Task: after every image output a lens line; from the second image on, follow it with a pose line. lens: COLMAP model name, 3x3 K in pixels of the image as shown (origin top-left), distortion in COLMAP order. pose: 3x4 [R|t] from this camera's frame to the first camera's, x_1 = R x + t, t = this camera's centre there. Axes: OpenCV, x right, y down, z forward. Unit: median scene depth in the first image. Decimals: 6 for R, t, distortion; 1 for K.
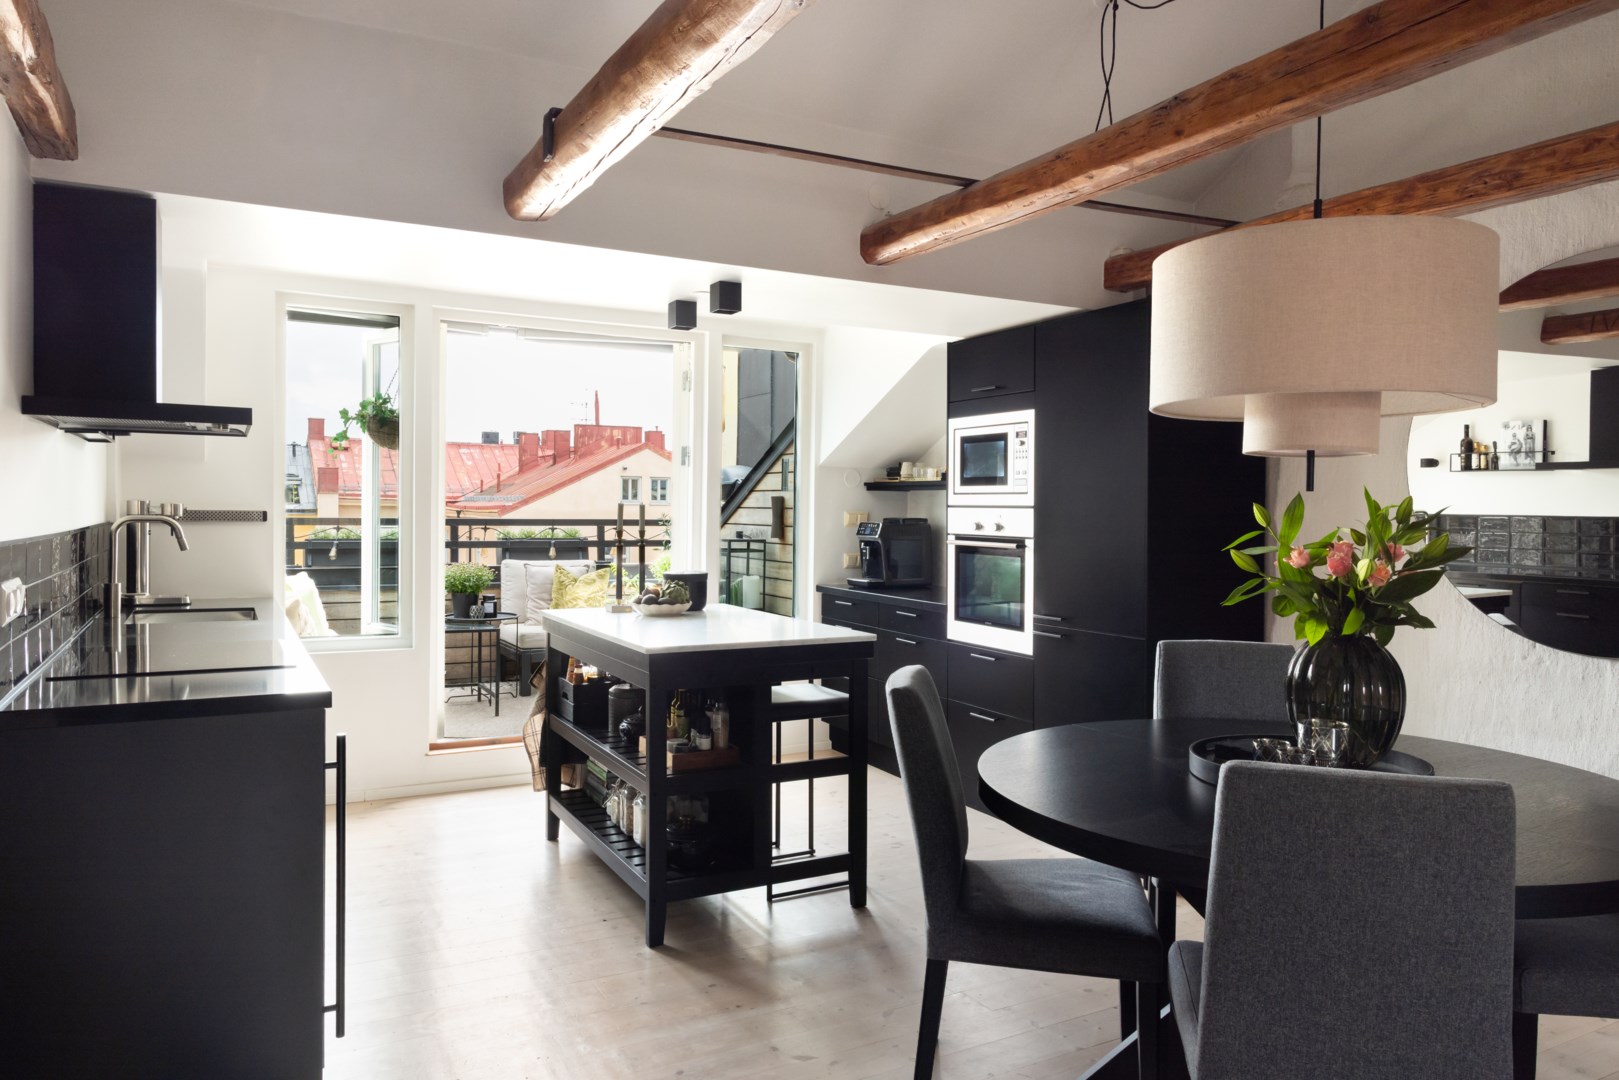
lens RADIAL K [[1099.8, 0, 809.5], [0, 1099.8, 540.0], [0, 0, 1]] dist [0.002375, -0.001706]
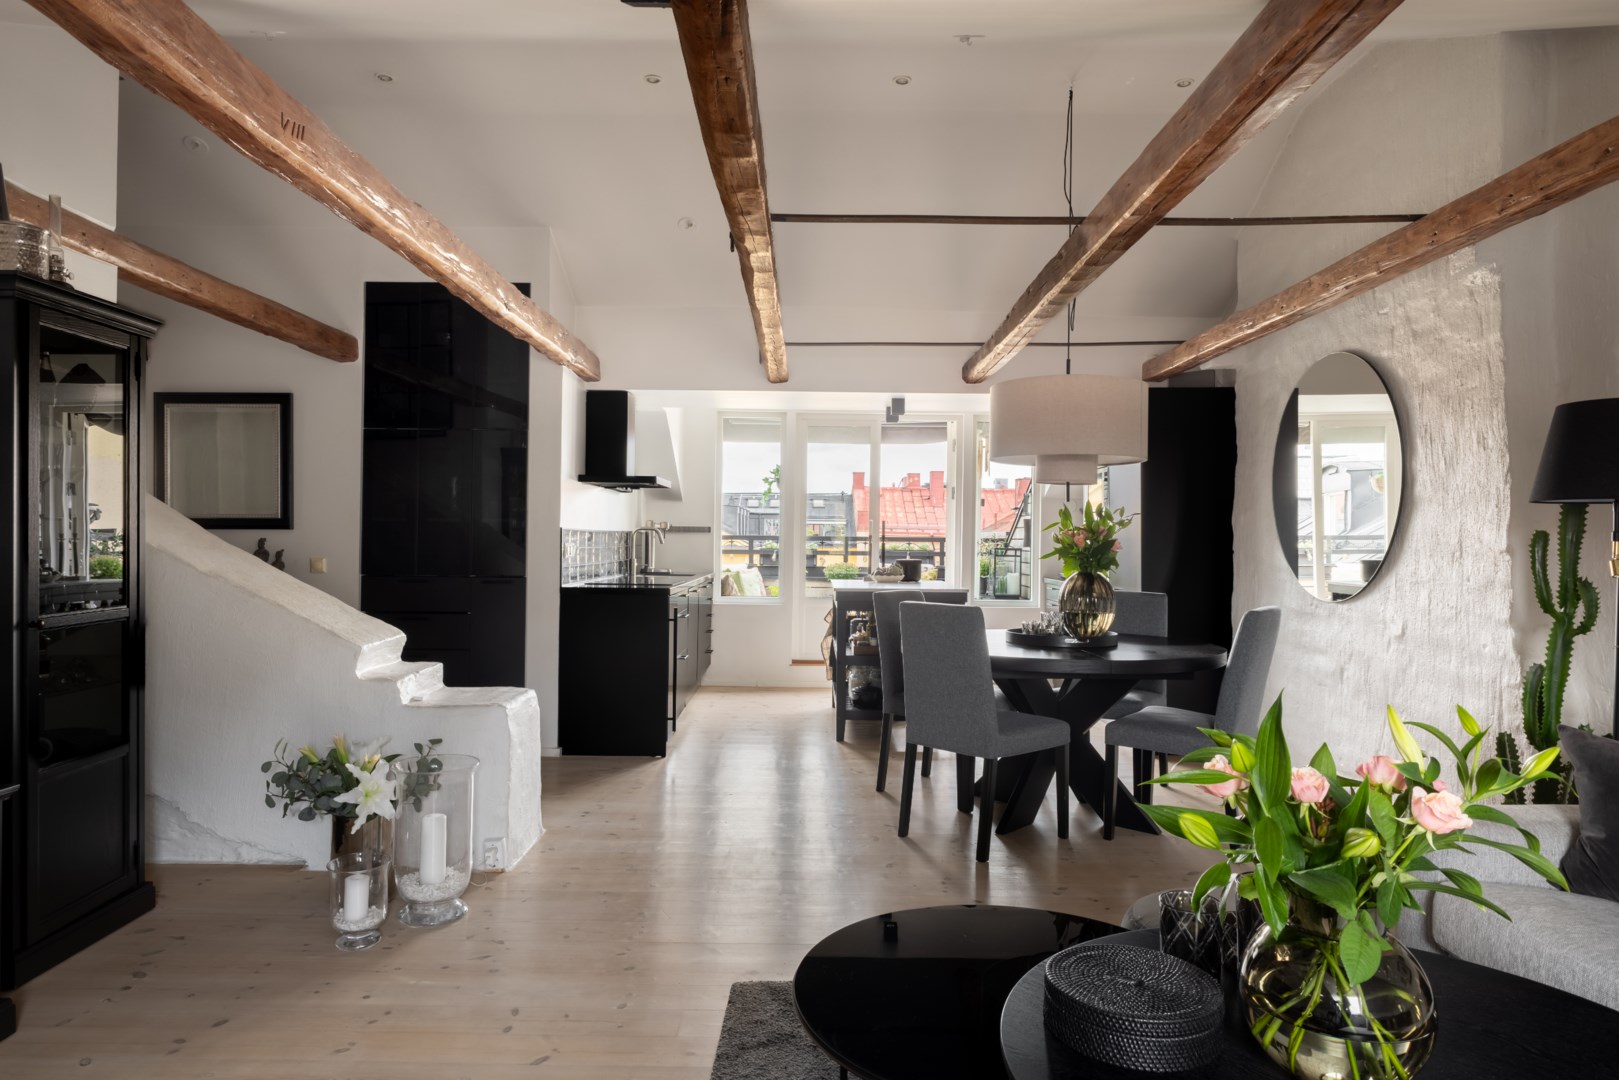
lens RADIAL K [[999.0, 0, 809.5], [0, 999.0, 540.0], [0, 0, 1]] dist [0.062457, 0.000134]
pose [[0.886364, -0.000987, -0.462987, 0.308551], [-0.014046, 0.999480, -0.029021, 0.029647], [0.462775, 0.032226, 0.885890, -0.300693]]
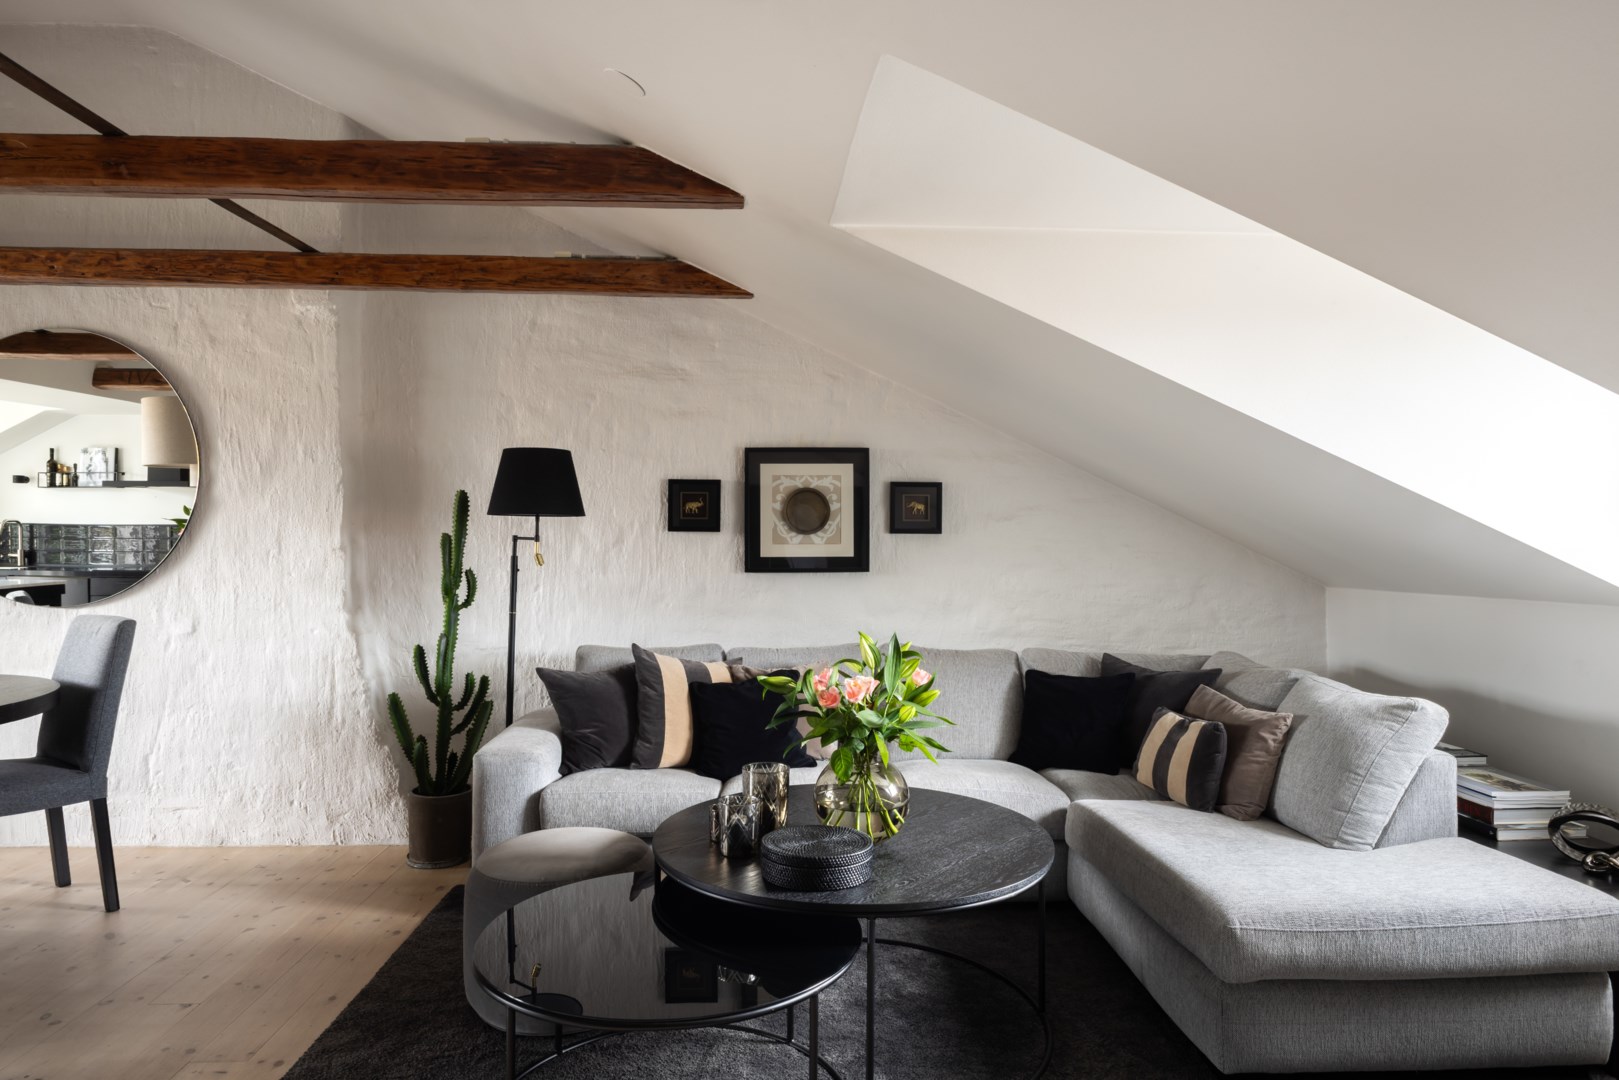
lens RADIAL K [[1001.8, 0, 809.5], [0, 1001.8, 540.0], [0, 0, 1]] dist [-0.001507, -0.002428]
pose [[0.427015, -0.005192, 0.904230, -0.024644], [0.024755, 0.999676, -0.005950, 0.021441], [-0.903906, 0.024925, 0.427005, -0.199991]]
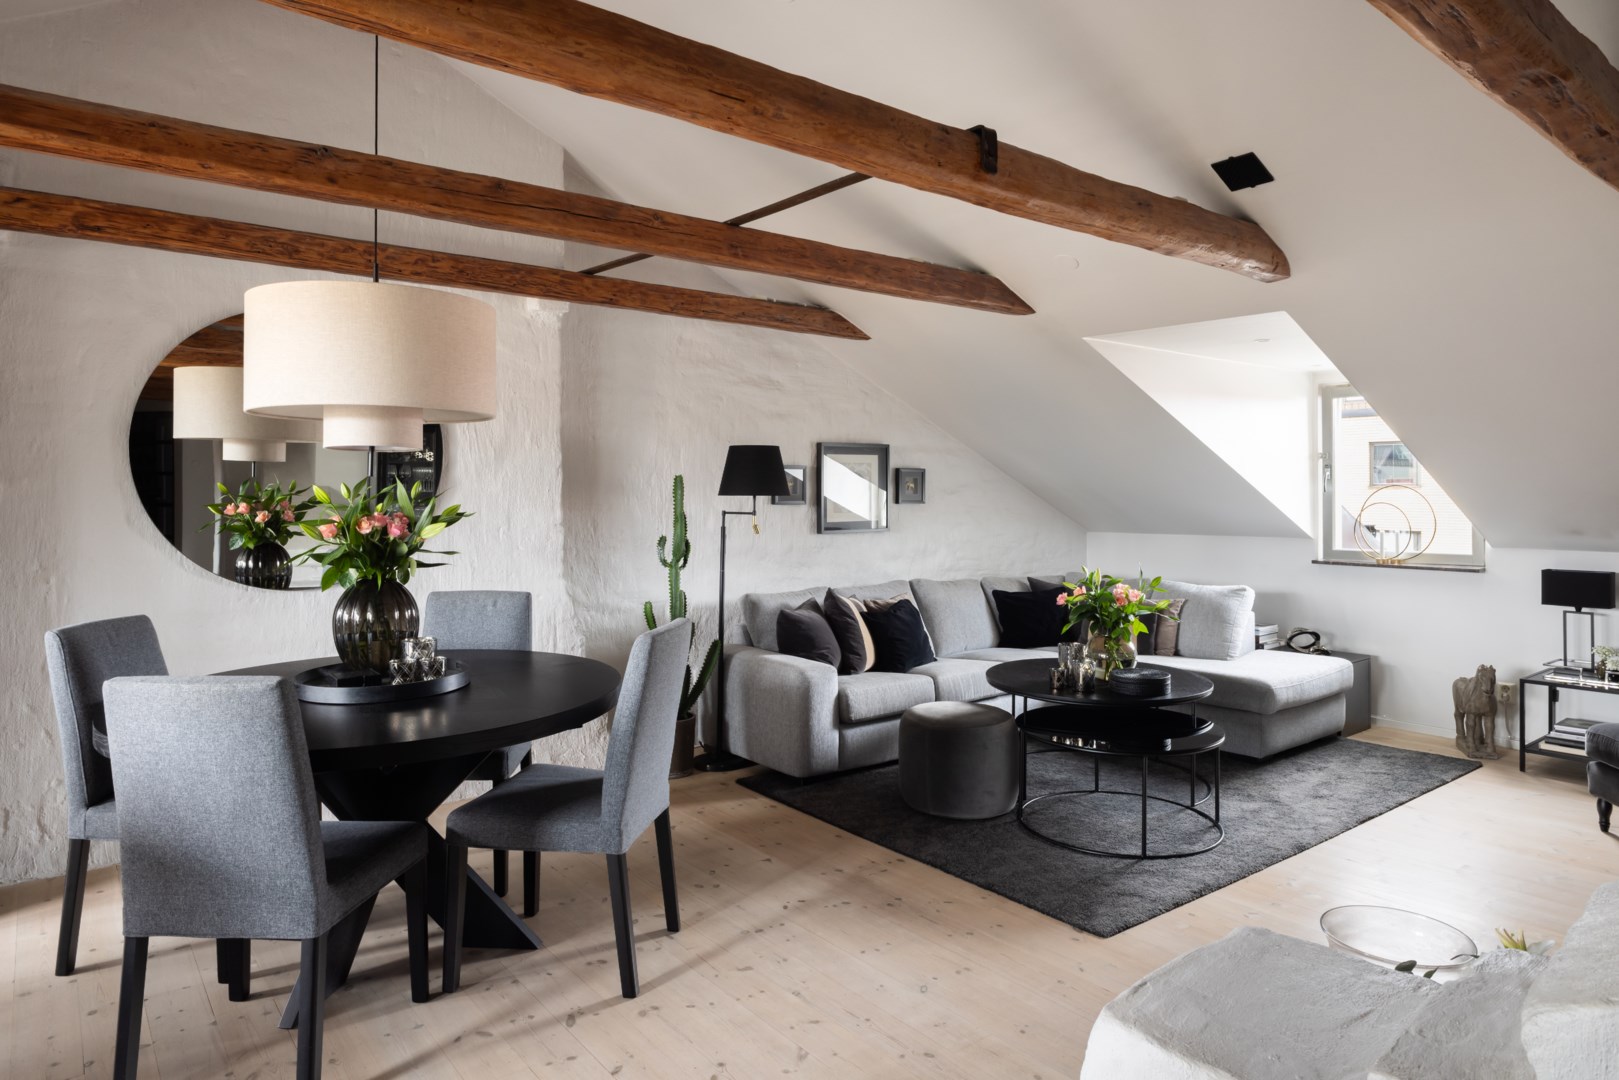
lens RADIAL K [[1003.9, 0, 811.2], [0, 1003.9, 489.8], [0, 0, 1]] dist [-0.005525, -0.001370]
pose [[-0.184979, -0.006717, 0.982720, -0.299806], [0.027319, 0.999555, 0.011975, -0.009255], [-0.982363, 0.029062, -0.184713, 0.243564]]
